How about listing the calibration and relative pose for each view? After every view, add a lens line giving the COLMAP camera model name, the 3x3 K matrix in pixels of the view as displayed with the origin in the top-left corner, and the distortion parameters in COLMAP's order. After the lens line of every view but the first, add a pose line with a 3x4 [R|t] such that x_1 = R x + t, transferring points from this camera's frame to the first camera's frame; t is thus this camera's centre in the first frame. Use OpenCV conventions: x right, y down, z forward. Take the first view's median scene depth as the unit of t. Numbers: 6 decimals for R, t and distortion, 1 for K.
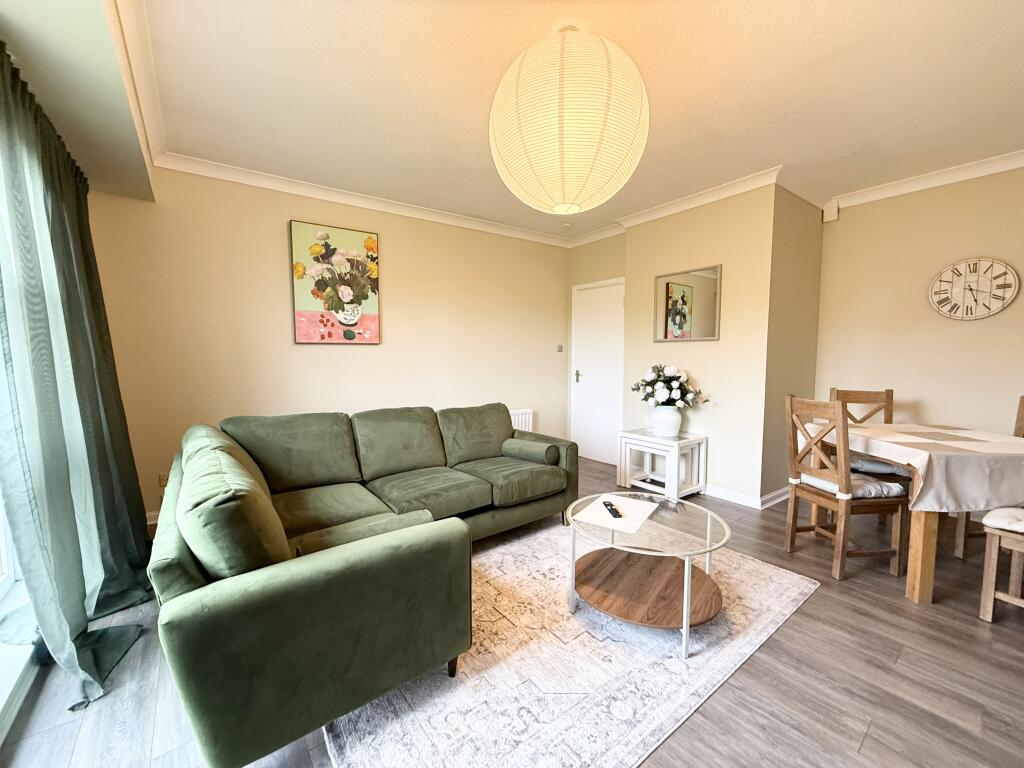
lens RADIAL K [[408.7, 0, 509.5], [0, 408.7, 383.5], [0, 0, 1]] dist [0.000154, 0.000205]
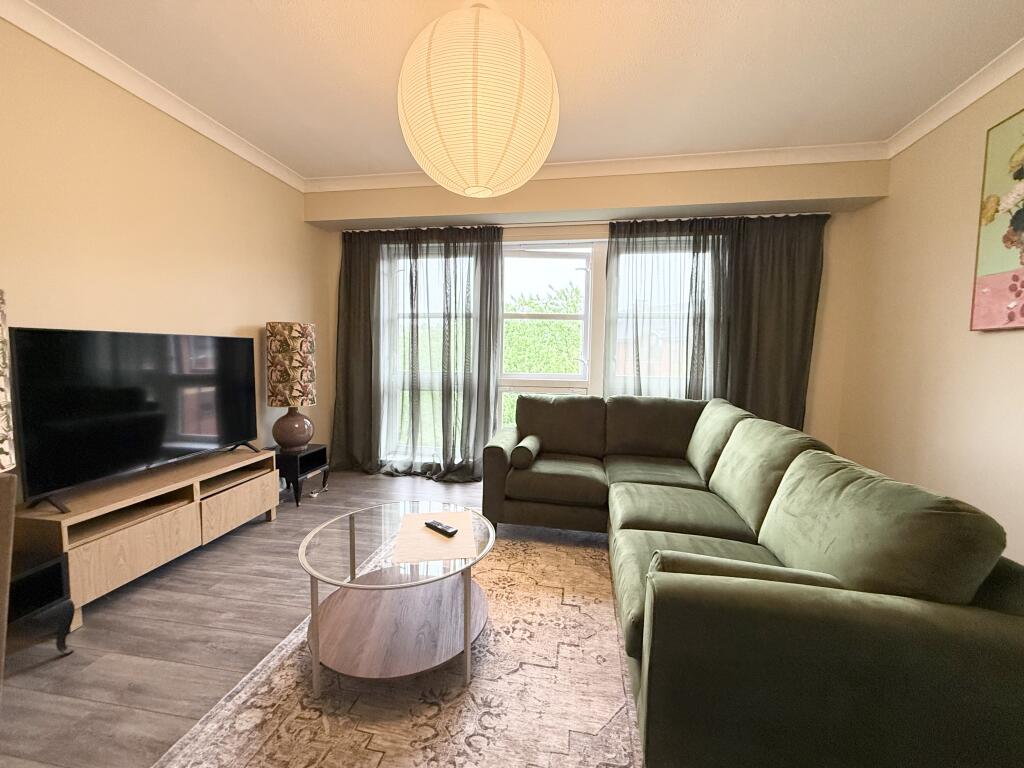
lens RADIAL K [[407.9, 0, 498.5], [0, 407.9, 378.3], [0, 0, 1]] dist [0.000522, 0.000341]
pose [[-0.739623, 0.030996, -0.672308, 0.411242], [-0.066975, 0.990590, 0.119352, -0.052174], [0.669681, 0.133303, -0.730587, 0.951206]]
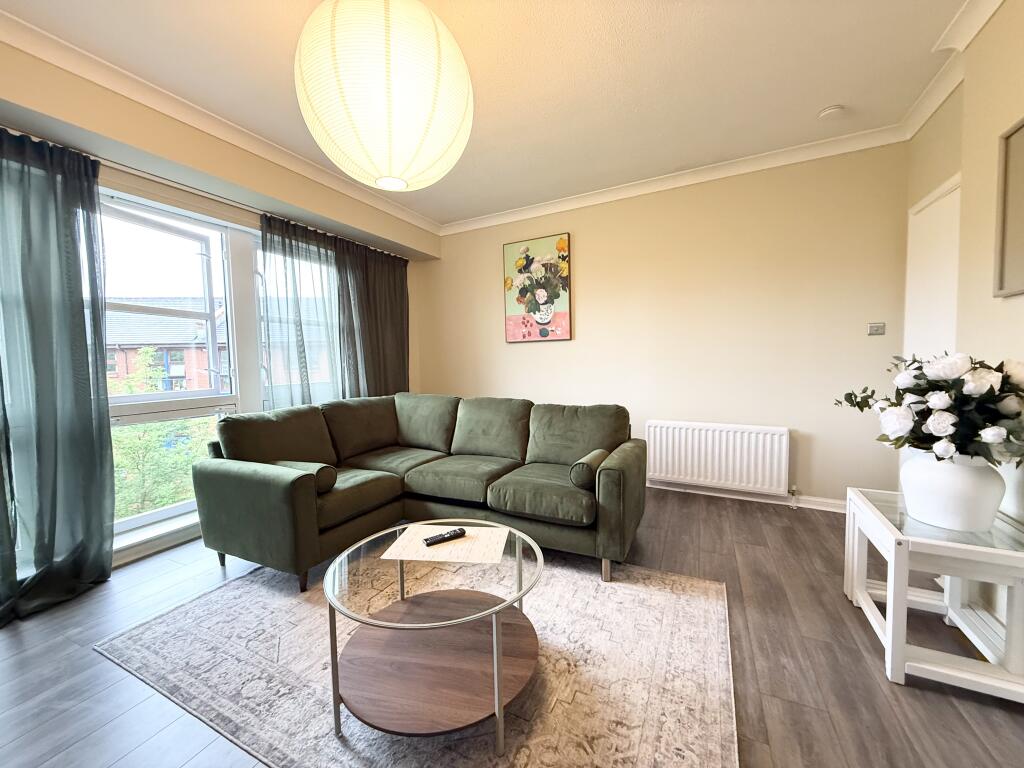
lens RADIAL K [[408.7, 0, 509.5], [0, 408.7, 383.5], [0, 0, 1]] dist [0.000154, 0.000205]
pose [[0.449700, 0.041491, -0.892215, 0.577288], [-0.043700, 0.998746, 0.024419, -0.004839], [0.892110, 0.028009, 0.450950, 0.436641]]
